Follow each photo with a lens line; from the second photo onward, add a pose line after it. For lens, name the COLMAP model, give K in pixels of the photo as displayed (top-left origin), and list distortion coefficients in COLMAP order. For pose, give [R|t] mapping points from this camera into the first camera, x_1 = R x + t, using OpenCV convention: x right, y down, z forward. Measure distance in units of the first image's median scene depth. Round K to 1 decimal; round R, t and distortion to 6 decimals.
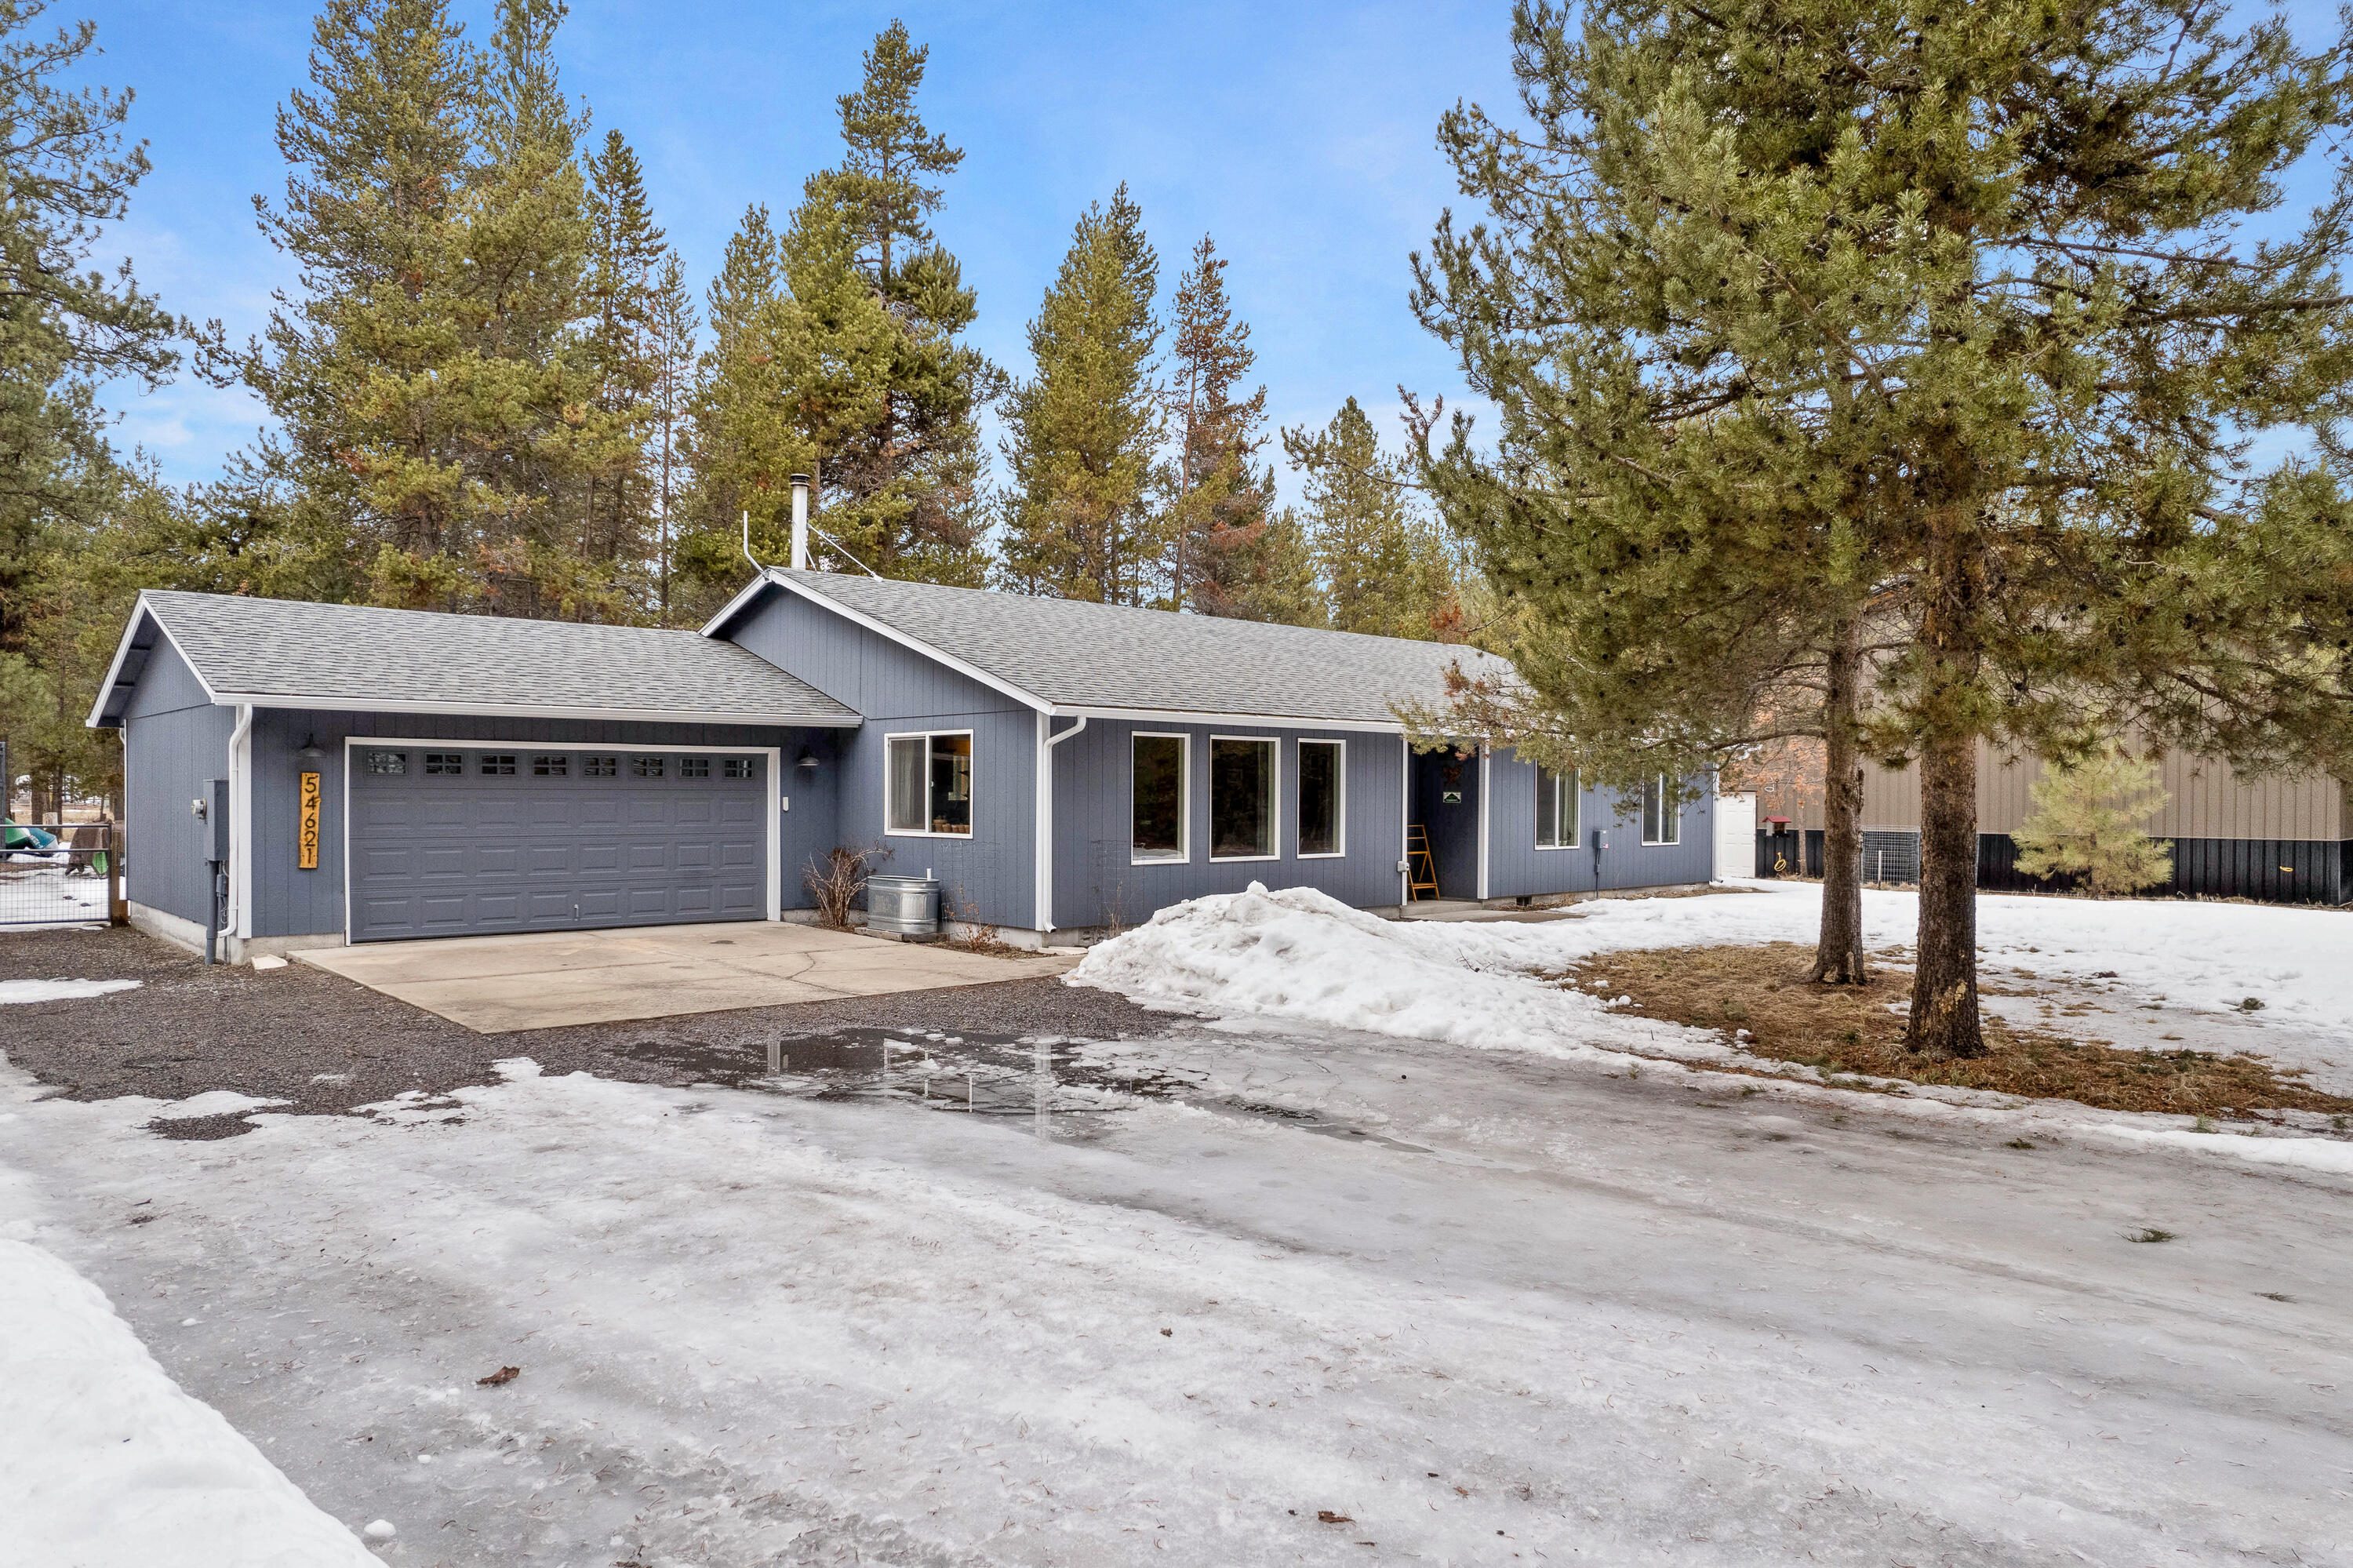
lens RADIAL K [[1533.8, 0, 1179.6], [0, 1533.8, 791.9], [0, 0, 1]] dist [-0.081366, 0.083819]
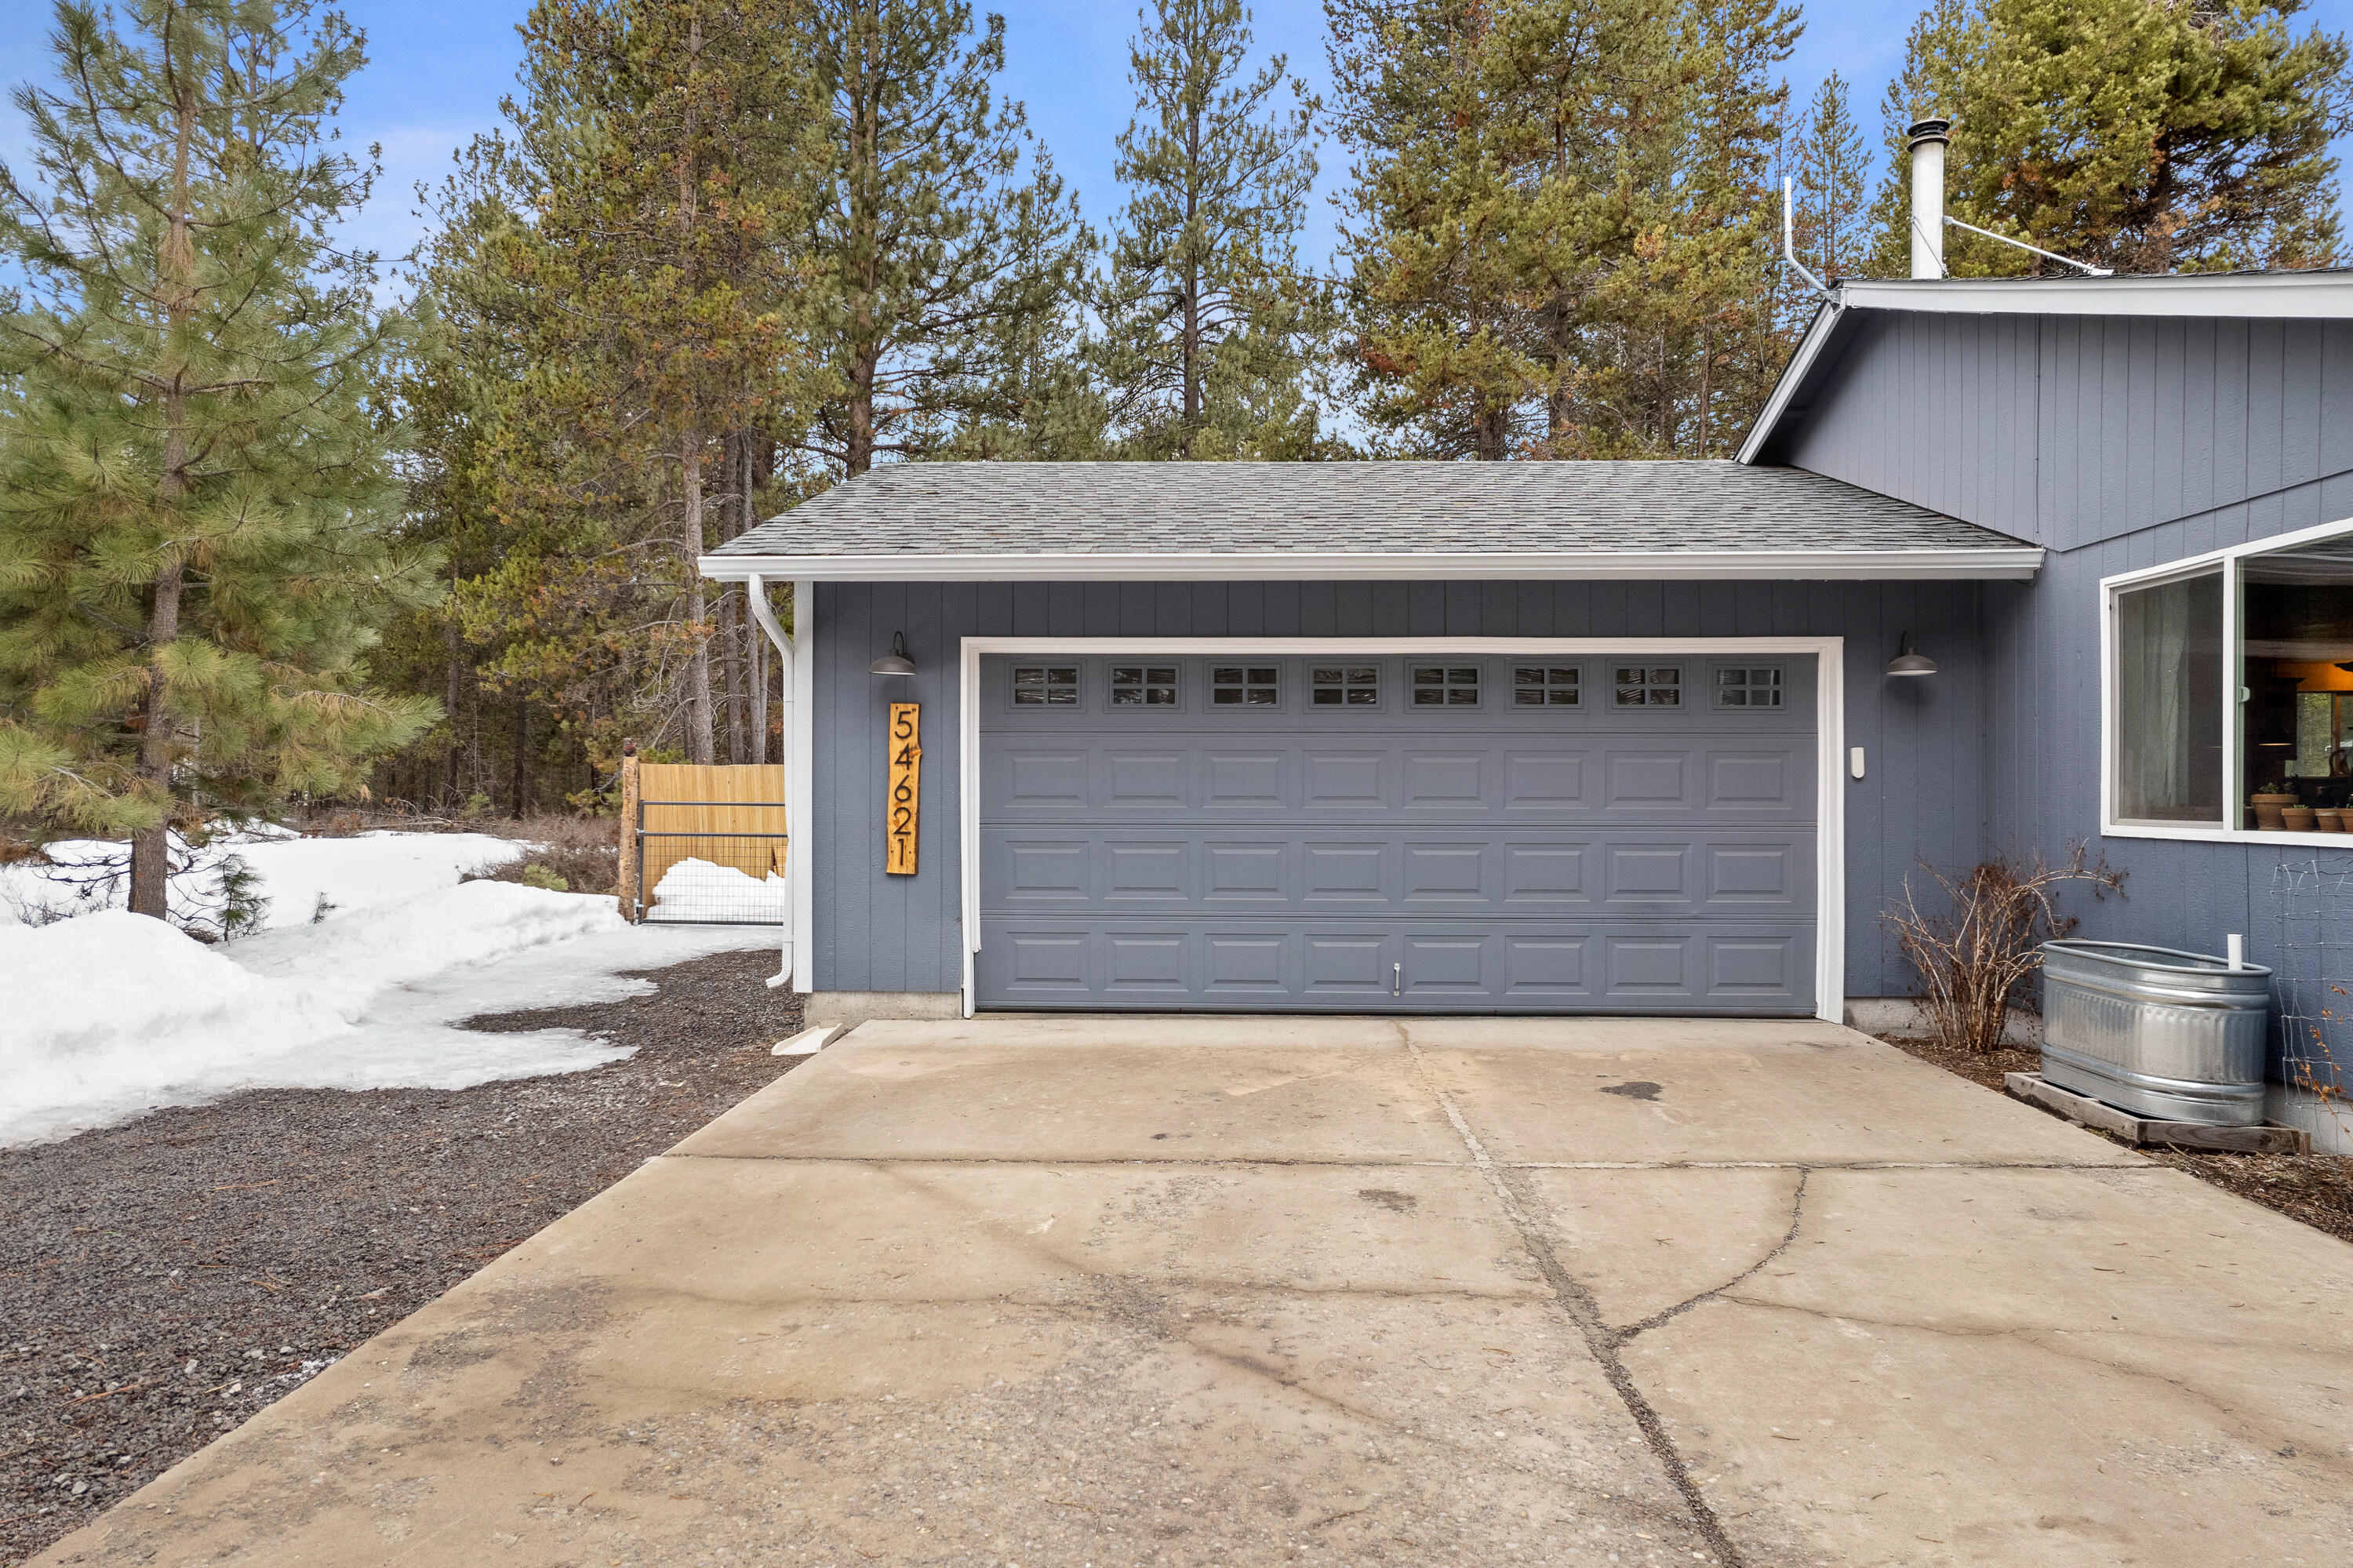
lens RADIAL K [[1533.8, 0, 1179.6], [0, 1533.8, 791.9], [0, 0, 1]] dist [-0.081366, 0.083819]
pose [[0.712794, -0.000483, -0.701373, -0.089883], [0.000318, 1.000000, -0.000365, 0.016974], [0.701373, 0.000037, 0.712794, 0.556487]]
